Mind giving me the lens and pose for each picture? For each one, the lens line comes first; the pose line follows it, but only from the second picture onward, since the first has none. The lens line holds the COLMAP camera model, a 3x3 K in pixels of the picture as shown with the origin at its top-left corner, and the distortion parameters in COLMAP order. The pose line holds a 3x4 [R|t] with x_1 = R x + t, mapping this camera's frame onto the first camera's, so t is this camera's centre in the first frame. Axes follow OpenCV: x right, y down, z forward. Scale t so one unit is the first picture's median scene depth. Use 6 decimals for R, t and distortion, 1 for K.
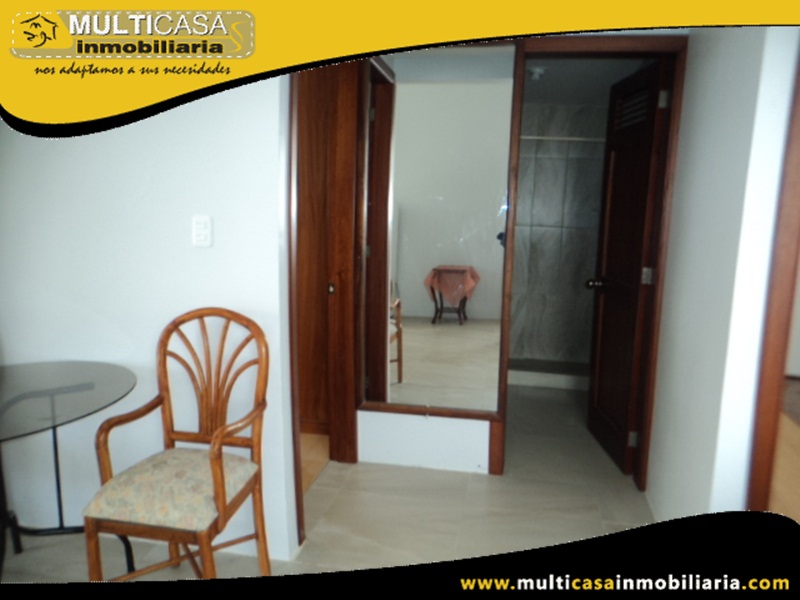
lens RADIAL K [[624.2, 0, 400.0], [0, 624.2, 300.0], [0, 0, 1]] dist [-0.005806, -0.001551]
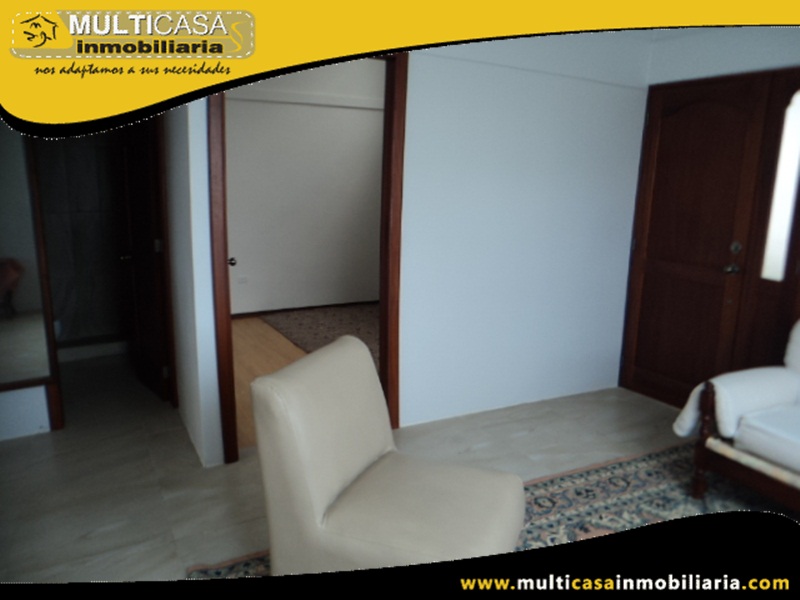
lens RADIAL K [[624.2, 0, 400.0], [0, 624.2, 300.0], [0, 0, 1]] dist [-0.005806, -0.001551]
pose [[0.784304, -0.135549, 0.605387, -0.013782], [0.118542, 0.990602, 0.068225, 0.037383], [-0.608946, 0.018255, 0.793002, -0.289983]]
